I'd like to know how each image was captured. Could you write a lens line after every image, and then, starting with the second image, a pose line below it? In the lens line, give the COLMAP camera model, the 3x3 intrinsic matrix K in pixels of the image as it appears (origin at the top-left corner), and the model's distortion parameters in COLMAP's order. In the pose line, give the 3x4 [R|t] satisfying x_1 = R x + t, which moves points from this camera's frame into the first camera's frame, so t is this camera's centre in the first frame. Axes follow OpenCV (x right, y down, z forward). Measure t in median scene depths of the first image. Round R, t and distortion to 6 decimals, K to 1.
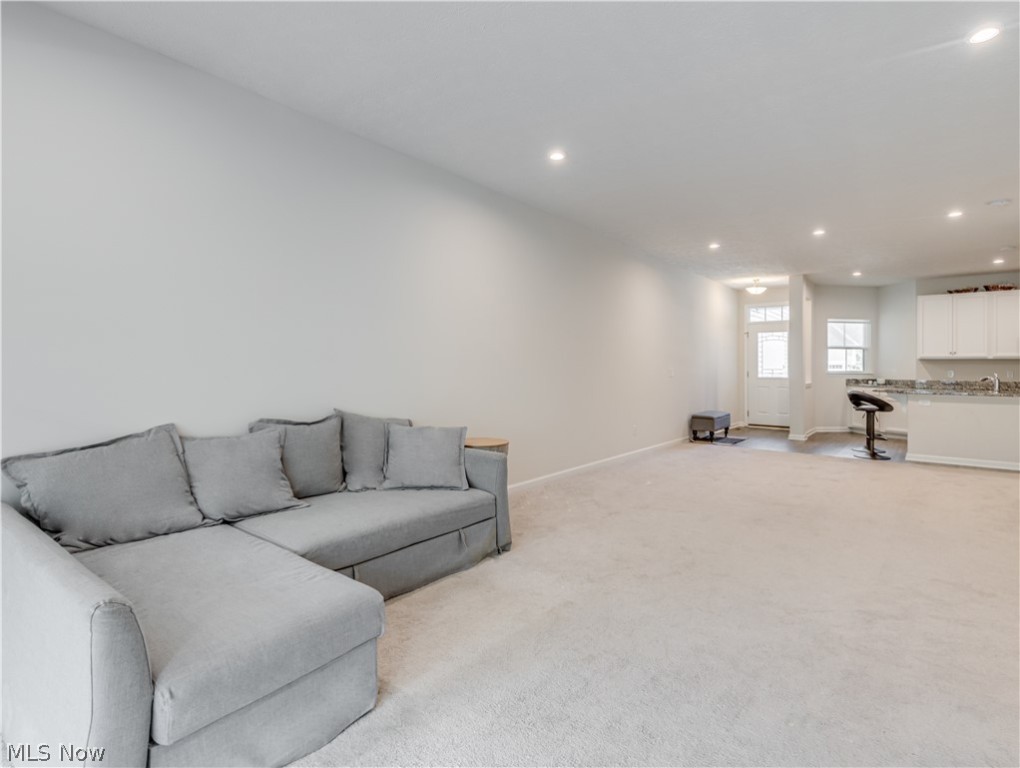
lens RADIAL K [[522.1, 0, 510.1], [0, 522.1, 363.5], [0, 0, 1]] dist [0.001952, 0.000525]
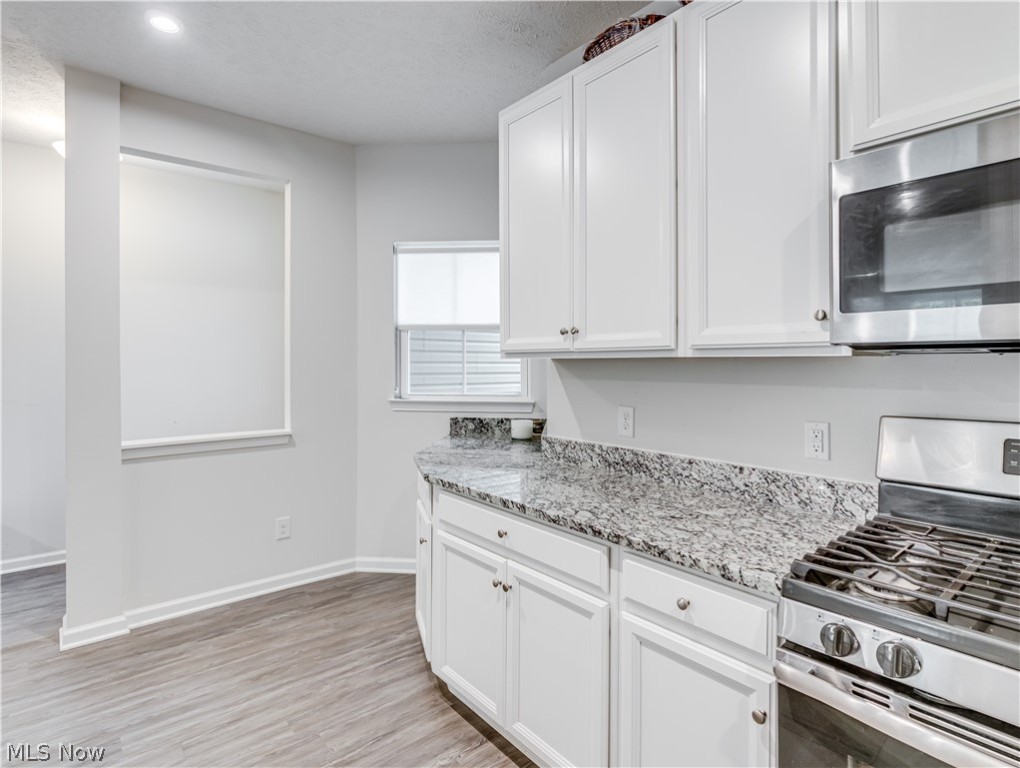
lens RADIAL K [[546.1, 0, 510.7], [0, 546.1, 361.6], [0, 0, 1]] dist [0.000313, -0.000013]
pose [[0.975050, -0.006359, -0.221893, 0.831427], [0.006903, 0.999975, 0.001677, -0.007706], [0.221876, -0.003167, 0.975070, 0.729389]]
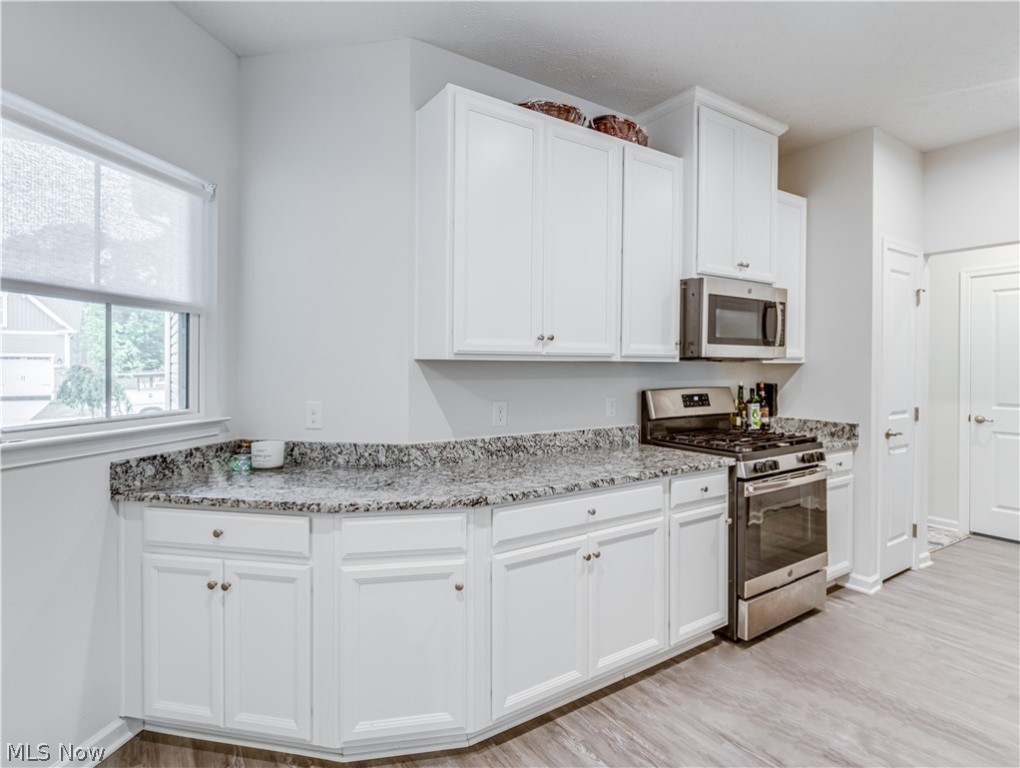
lens RADIAL K [[552.3, 0, 526.3], [0, 552.3, 370.2], [0, 0, 1]] dist [0.002814, 0.000168]
pose [[0.291143, -0.013617, 0.956583, 0.550317], [-0.009611, 0.999807, 0.017157, -0.008332], [-0.956631, -0.014189, 0.290956, 0.883473]]
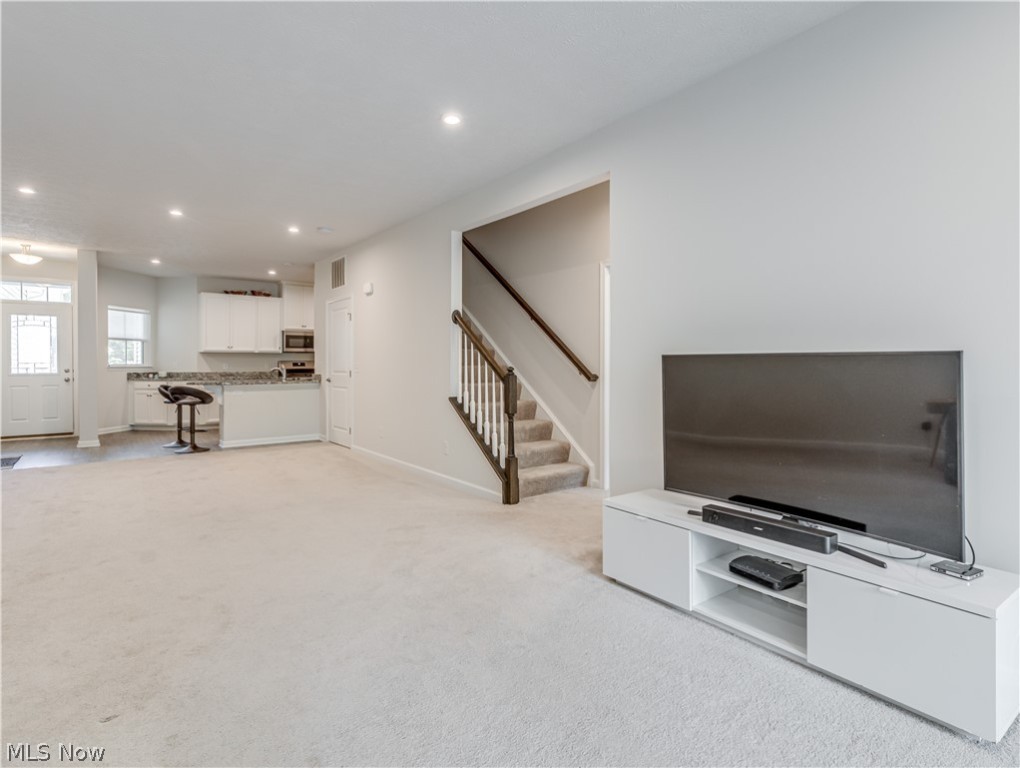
lens RADIAL K [[537.0, 0, 510.4], [0, 537.0, 362.0], [0, 0, 1]] dist [0.002940, 0.000671]
pose [[0.253157, -0.006029, 0.967406, -0.108816], [-0.004605, 0.999962, 0.007437, 0.000281], [-0.967414, -0.006338, 0.253120, 0.121516]]
